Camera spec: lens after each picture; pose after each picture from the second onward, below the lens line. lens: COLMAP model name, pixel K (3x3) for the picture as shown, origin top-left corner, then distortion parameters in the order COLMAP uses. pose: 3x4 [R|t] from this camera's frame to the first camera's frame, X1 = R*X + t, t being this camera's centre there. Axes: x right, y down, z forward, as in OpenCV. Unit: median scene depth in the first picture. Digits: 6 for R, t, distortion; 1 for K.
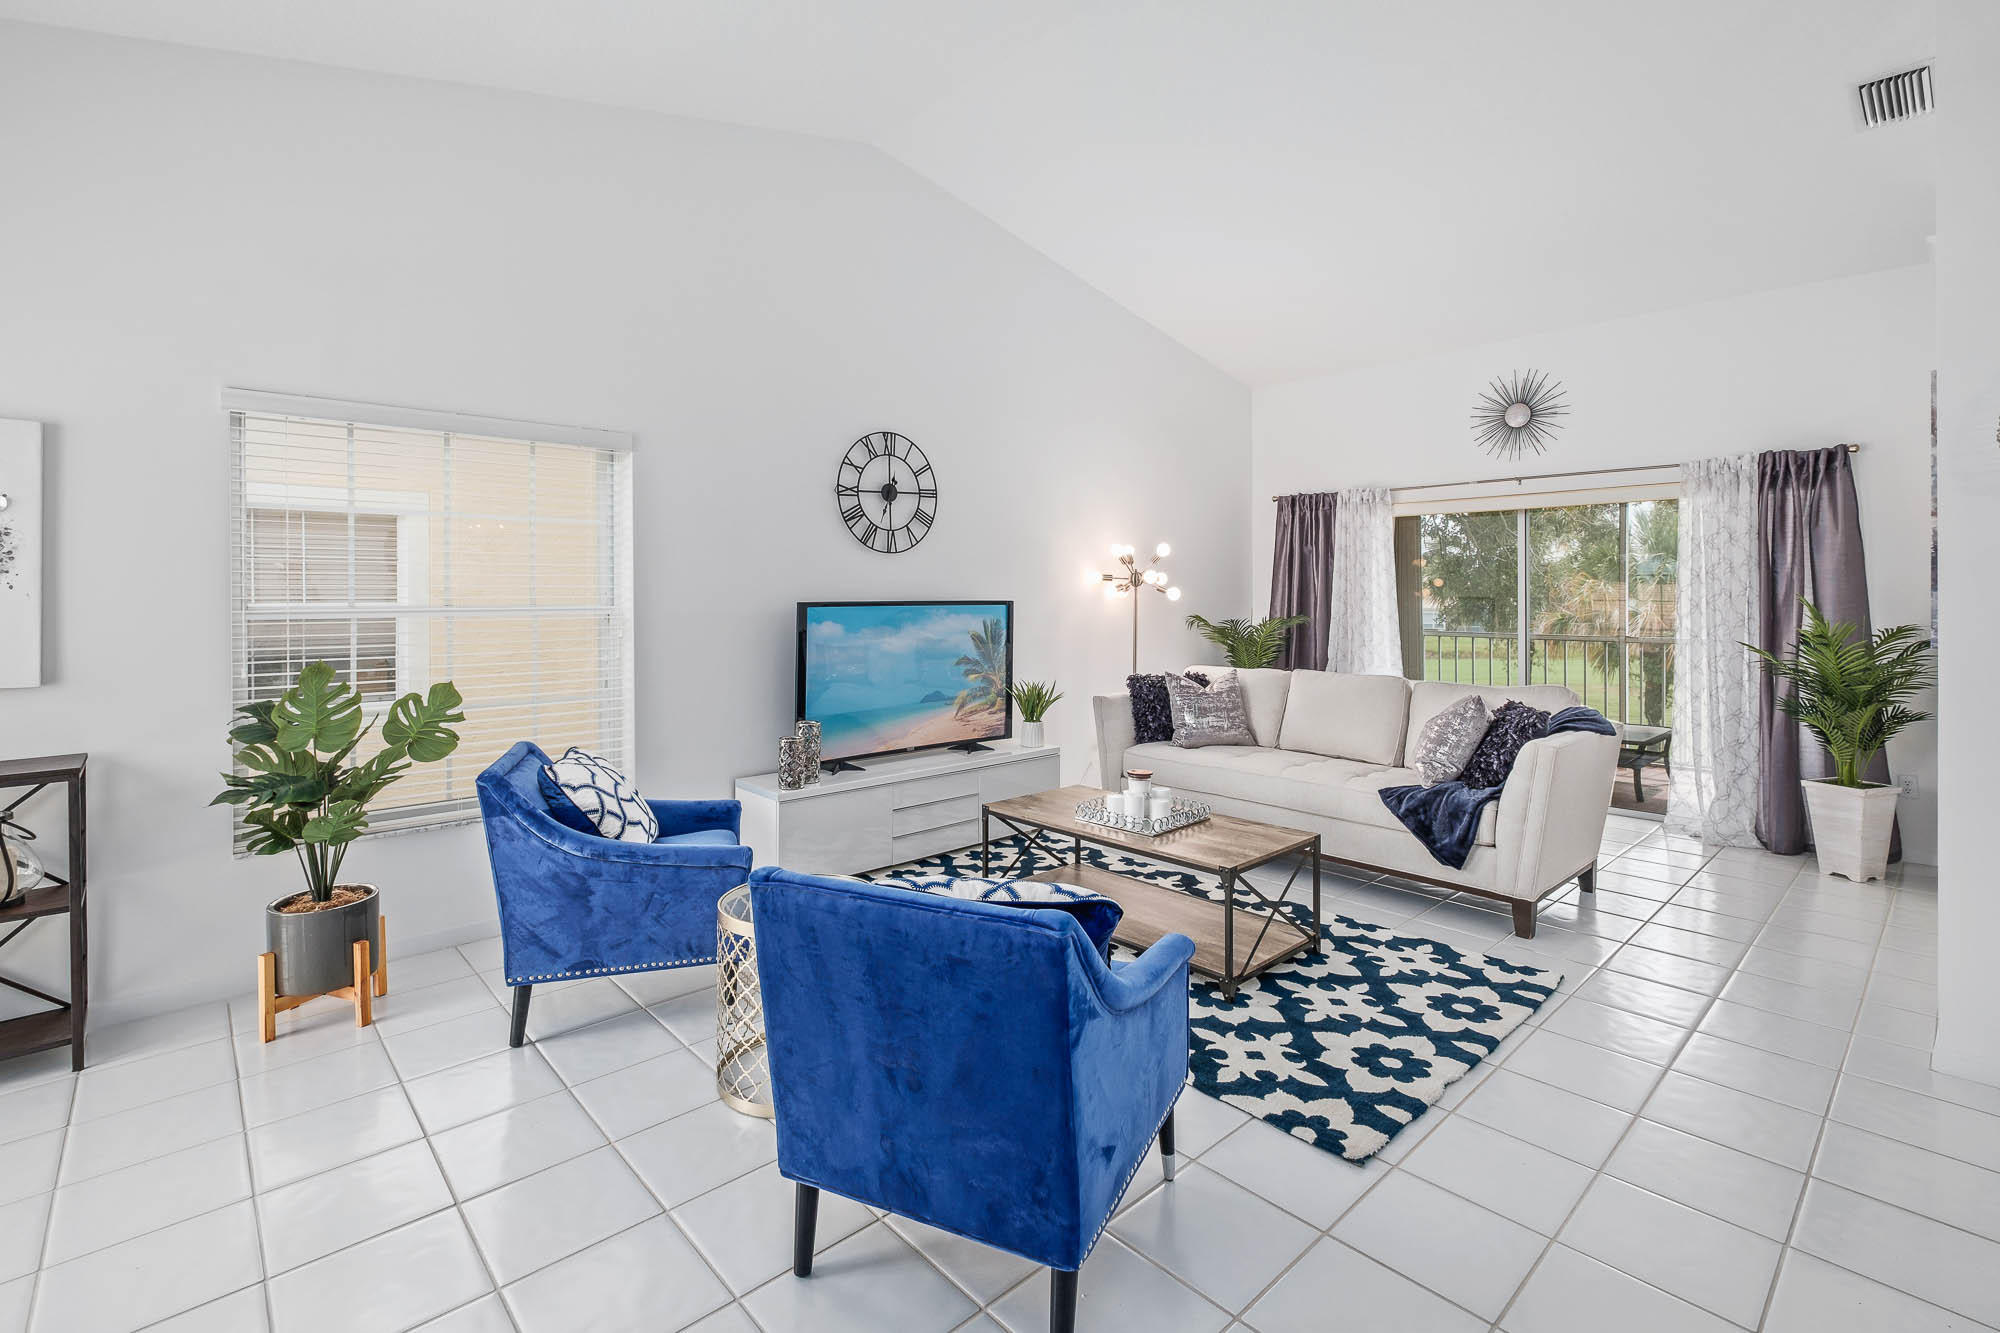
lens RADIAL K [[906.2, 0, 986.8], [0, 906.2, 588.0], [0, 0, 1]] dist [-0.002797, -0.001291]
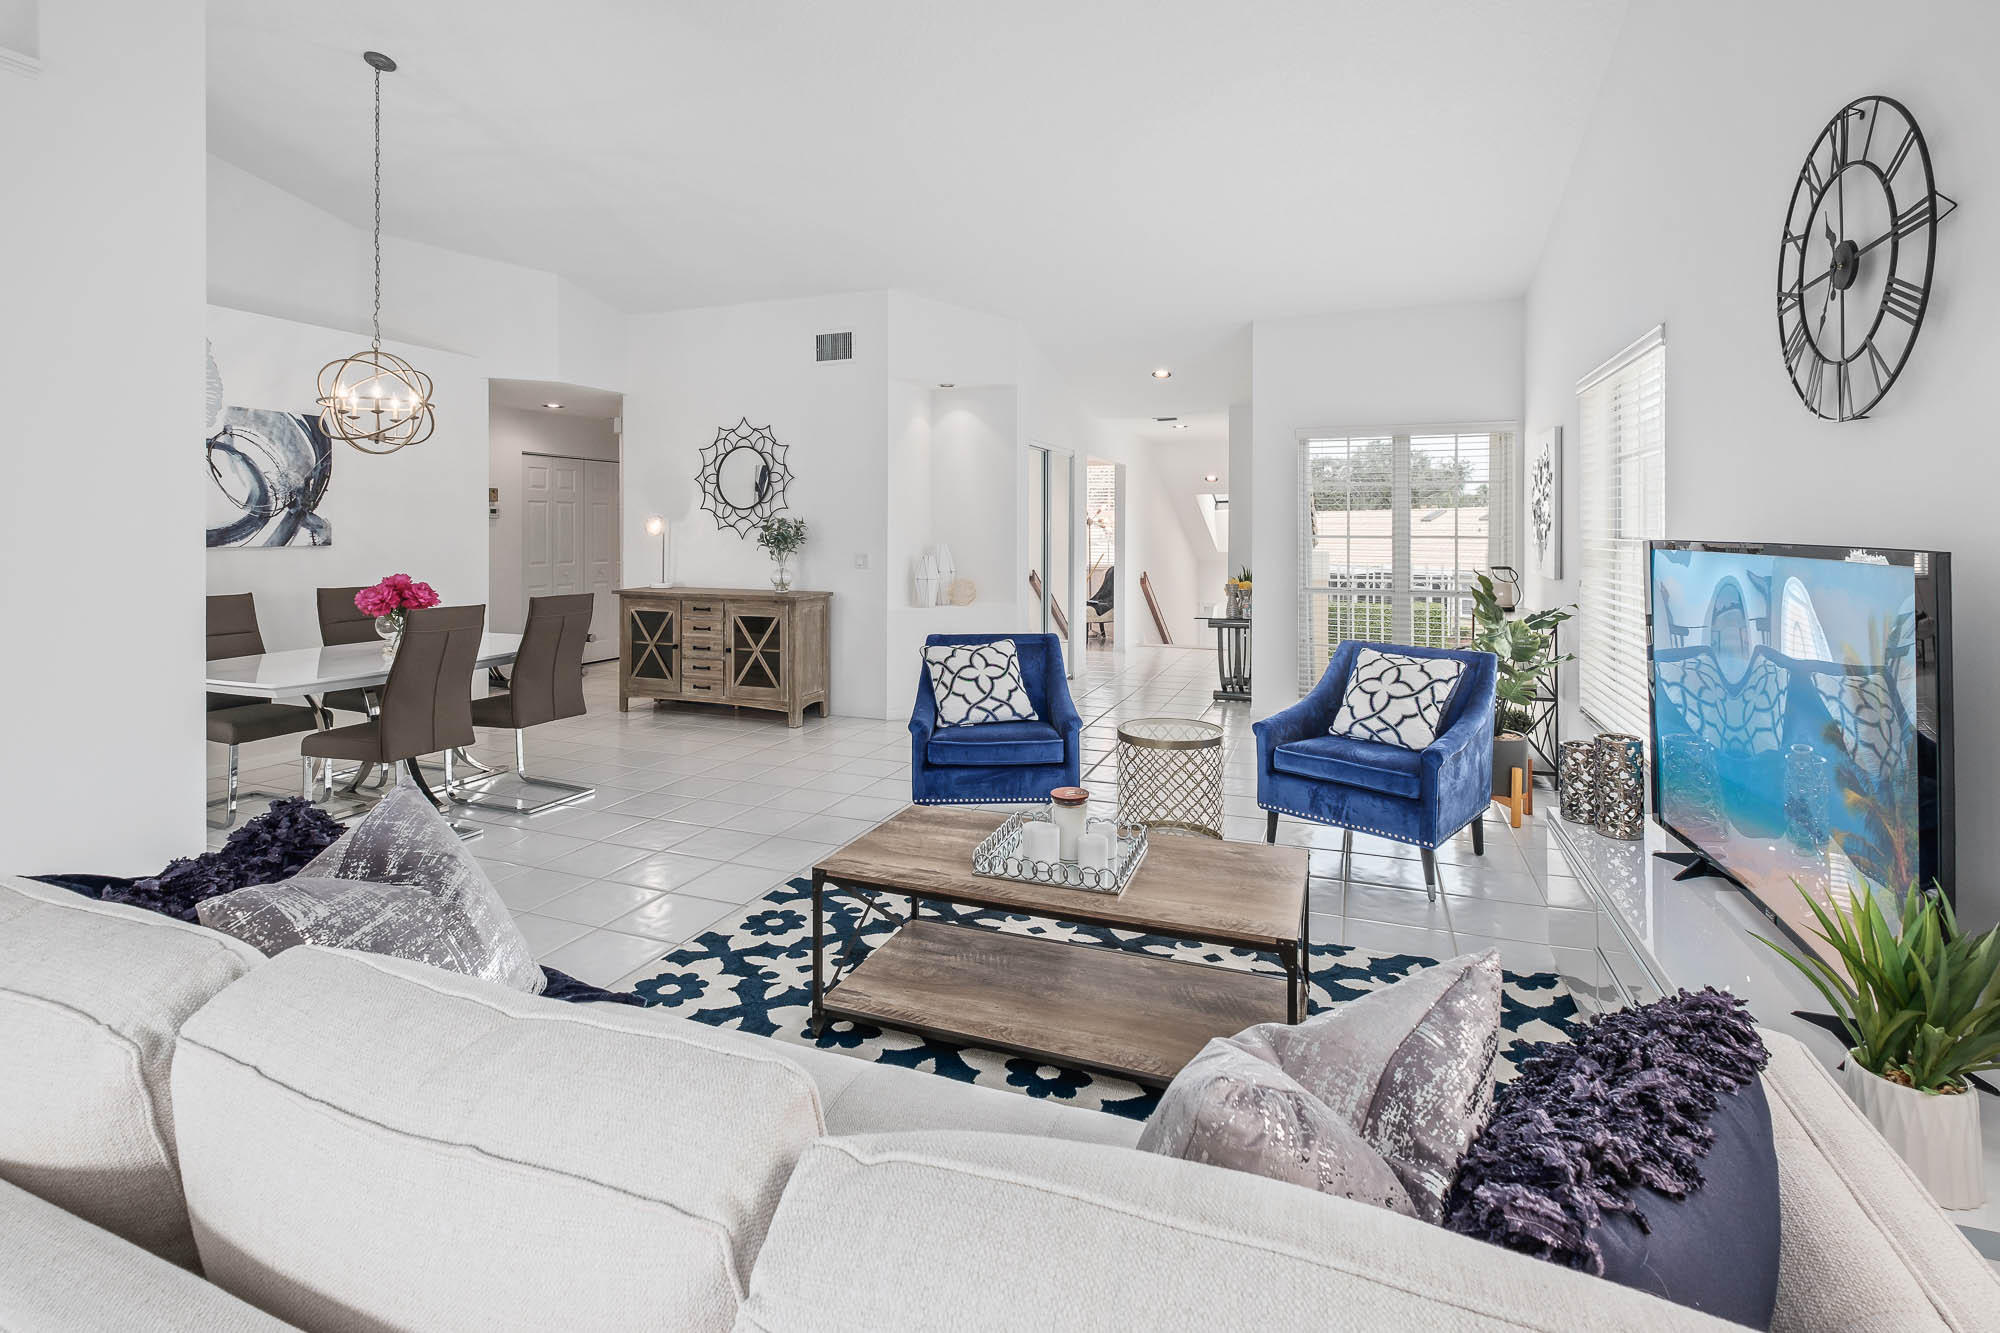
lens RADIAL K [[906.2, 0, 999.2], [0, 906.2, 548.7], [0, 0, 1]] dist [-0.002797, -0.001291]
pose [[-0.890969, 0.015024, -0.453815, 0.483223], [0.006325, 0.999766, 0.020680, 0.005234], [0.454020, 0.015555, -0.890856, 1.477412]]
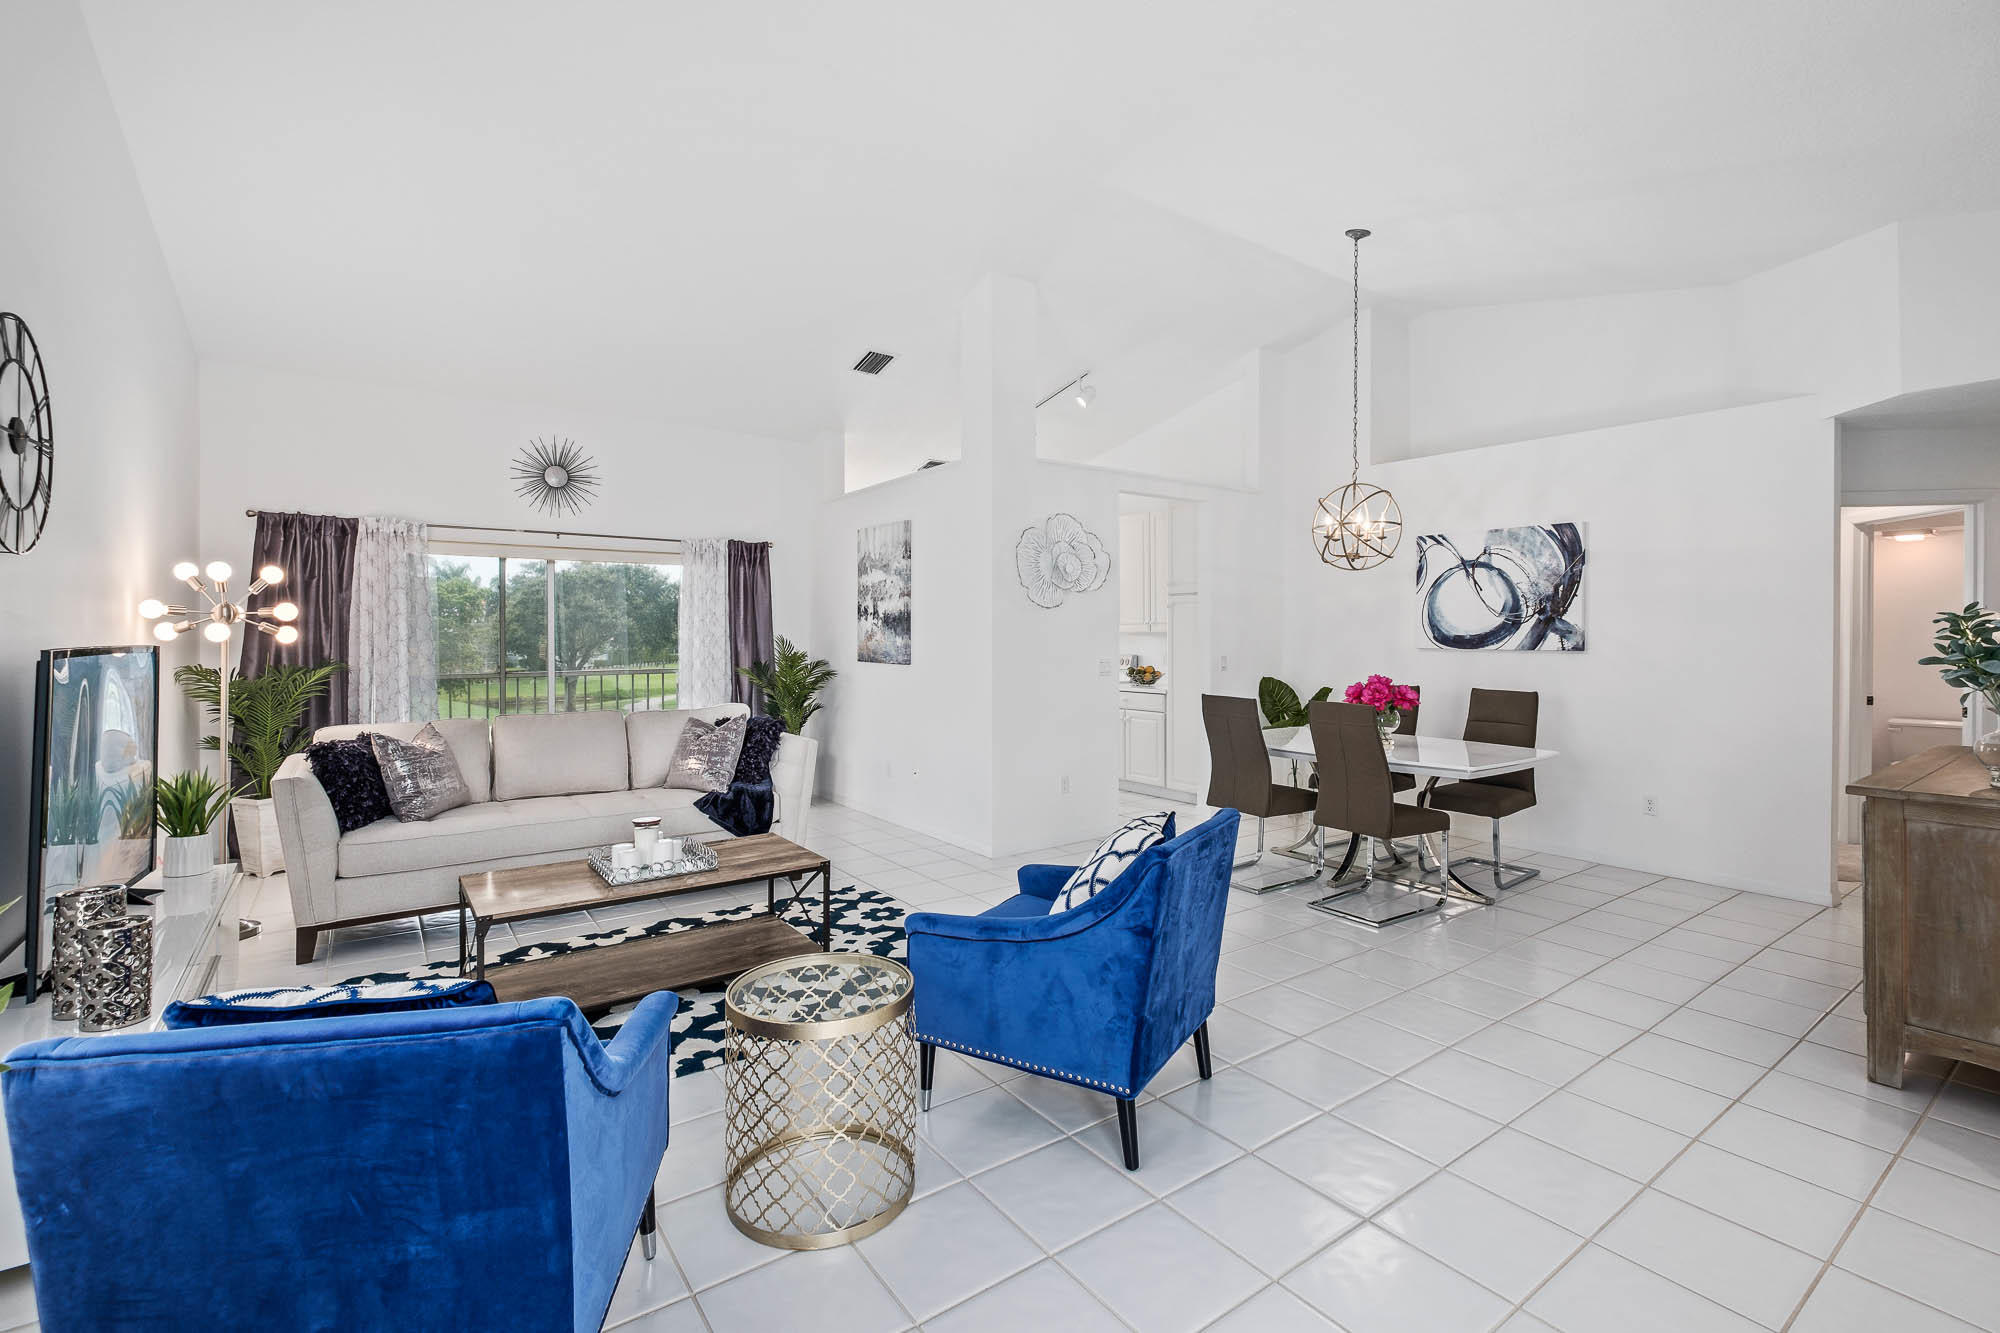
lens RADIAL K [[906.2, 0, 1005.1], [0, 906.2, 623.4], [0, 0, 1]] dist [-0.002797, -0.001291]
pose [[0.105817, 0.013855, 0.994289, -0.710024], [-0.006402, 0.999892, -0.013252, 0.004448], [-0.994365, -0.004963, 0.105894, 0.489424]]
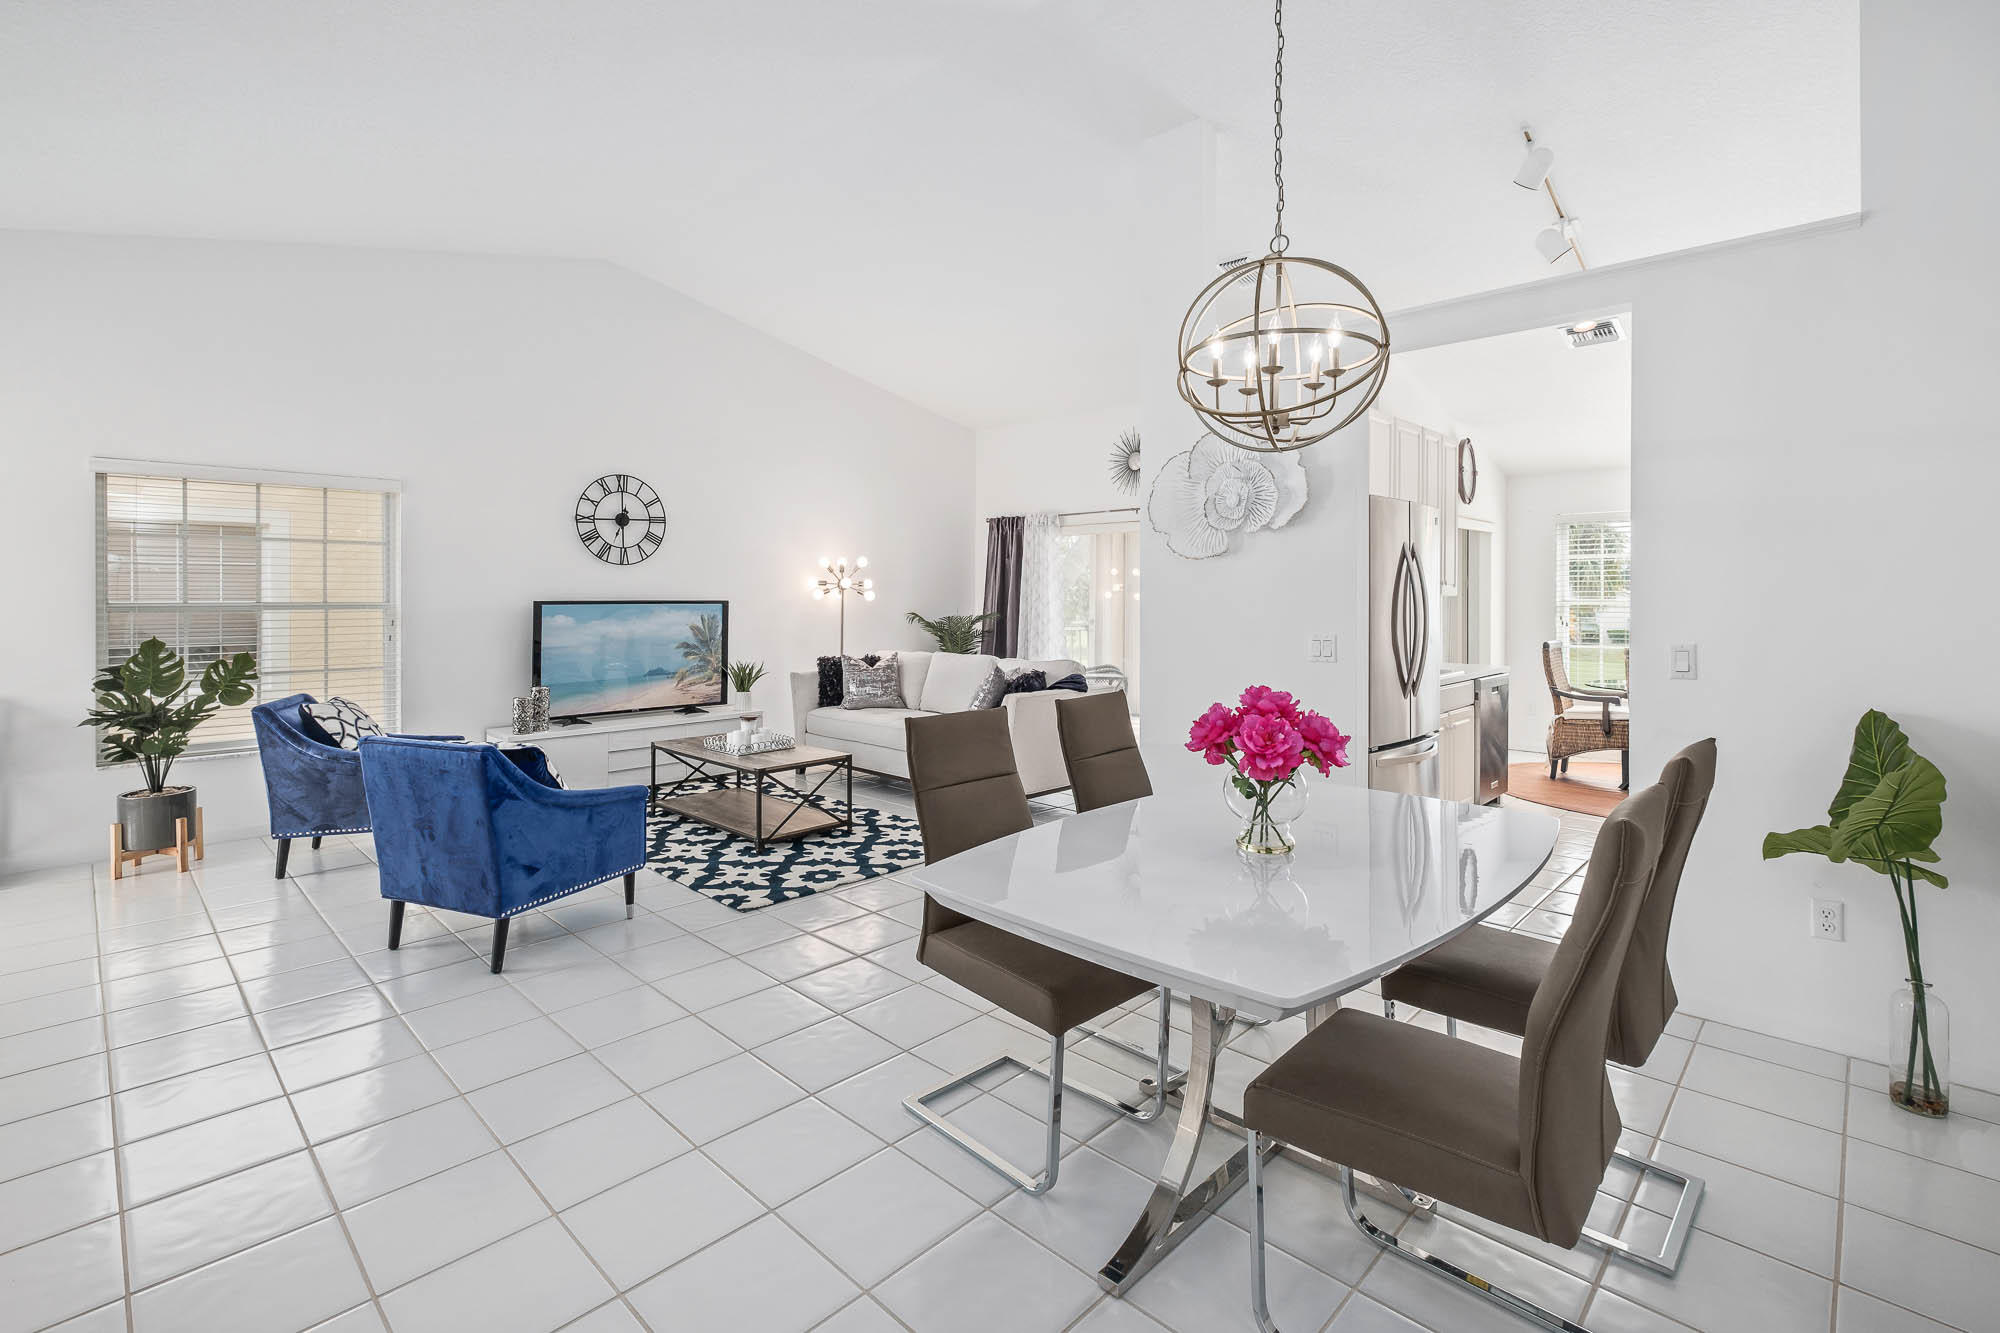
lens RADIAL K [[906.2, 0, 984.8], [0, 906.2, 591.3], [0, 0, 1]] dist [-0.002797, -0.001291]
pose [[0.998299, 0.002525, 0.058239, 0.438667], [-0.002634, 0.999995, 0.001789, -0.003950], [-0.058234, -0.001939, 0.998301, -0.463749]]
